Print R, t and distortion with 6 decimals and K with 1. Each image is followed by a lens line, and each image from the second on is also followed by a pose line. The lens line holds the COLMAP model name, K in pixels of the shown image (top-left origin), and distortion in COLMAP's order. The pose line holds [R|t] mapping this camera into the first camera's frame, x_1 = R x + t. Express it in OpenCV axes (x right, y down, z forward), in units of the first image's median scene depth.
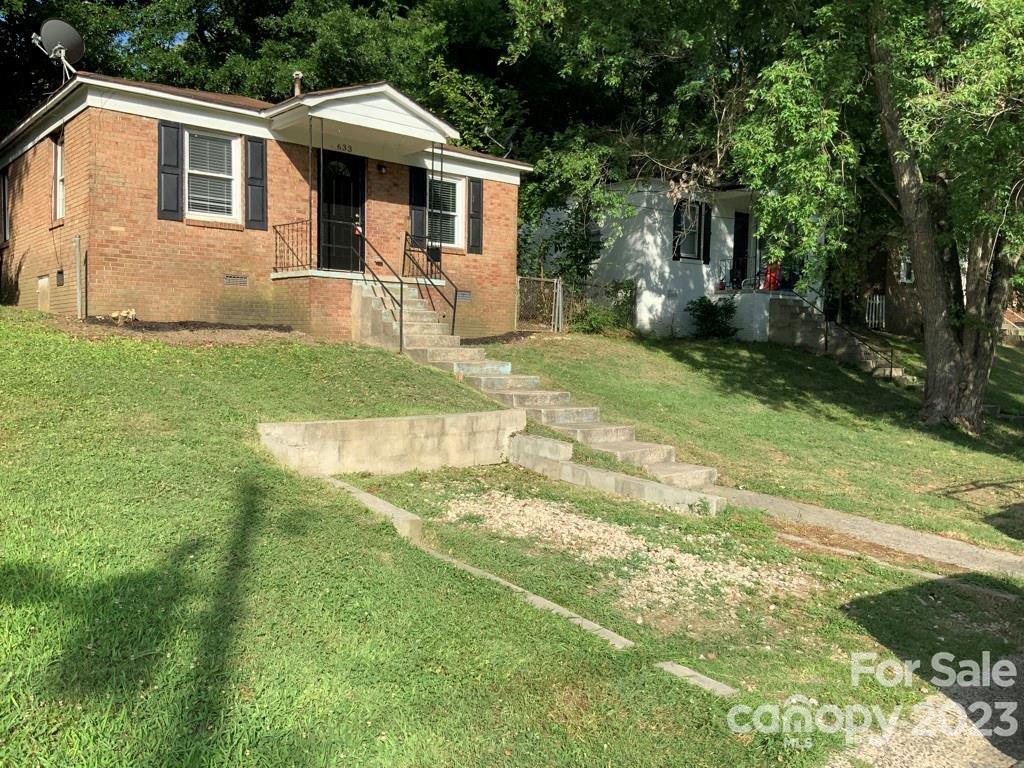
lens RADIAL K [[847.8, 0, 486.0], [0, 847.8, 383.3], [0, 0, 1]] dist [0.142549, -0.281512]
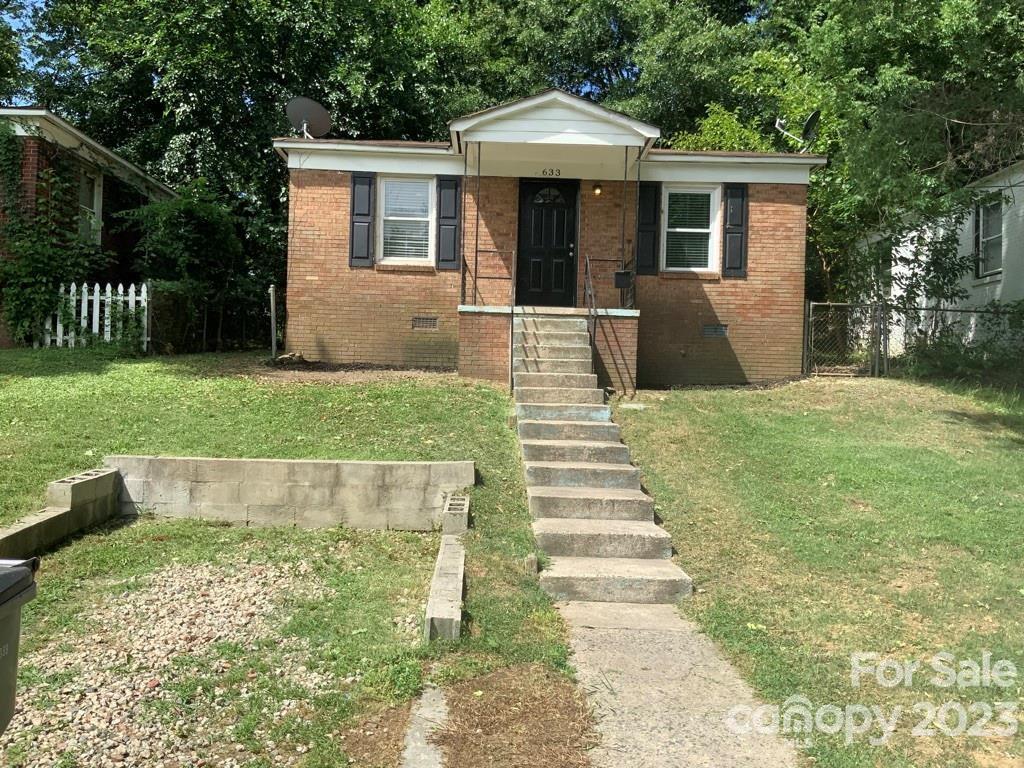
lens RADIAL K [[847.8, 0, 486.0], [0, 847.8, 383.3], [0, 0, 1]] dist [0.142549, -0.281512]
pose [[0.782296, -0.003331, -0.622898, 0.367722], [-0.041909, 0.997438, -0.057968, 0.003028], [0.621495, 0.071453, 0.780152, 0.288700]]
